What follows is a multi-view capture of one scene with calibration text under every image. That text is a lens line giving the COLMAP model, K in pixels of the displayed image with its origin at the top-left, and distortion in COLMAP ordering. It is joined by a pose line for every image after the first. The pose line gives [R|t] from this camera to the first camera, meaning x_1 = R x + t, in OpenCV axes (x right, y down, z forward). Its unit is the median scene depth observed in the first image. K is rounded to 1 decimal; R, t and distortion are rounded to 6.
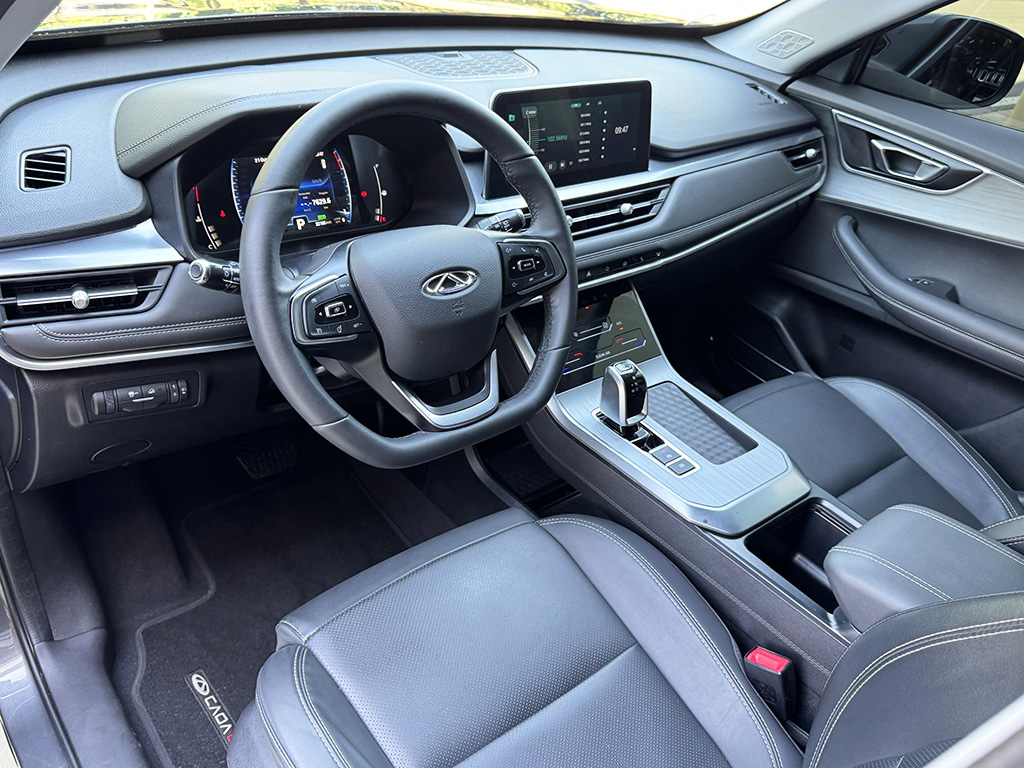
lens RADIAL K [[826.9, 0, 512.0], [0, 826.9, 384.0], [0, 0, 1]] dist [0.072590, 0.000687]
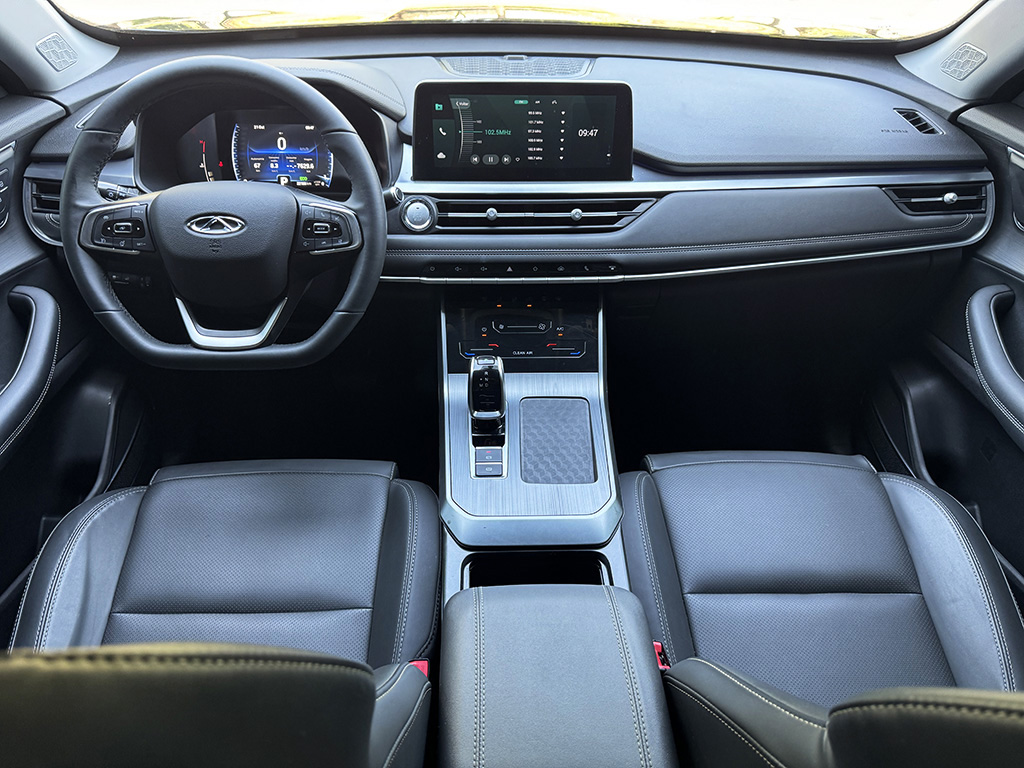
lens RADIAL K [[672.3, 0, 194.0], [0, 672.3, 334.8], [0, 0, 1]] dist [-0.008834, 0.011772]
pose [[0.788322, 0.269355, -0.553170, 0.258702], [-0.263163, 0.960300, 0.092565, -0.029076], [0.556142, 0.072603, 0.827910, 0.108439]]
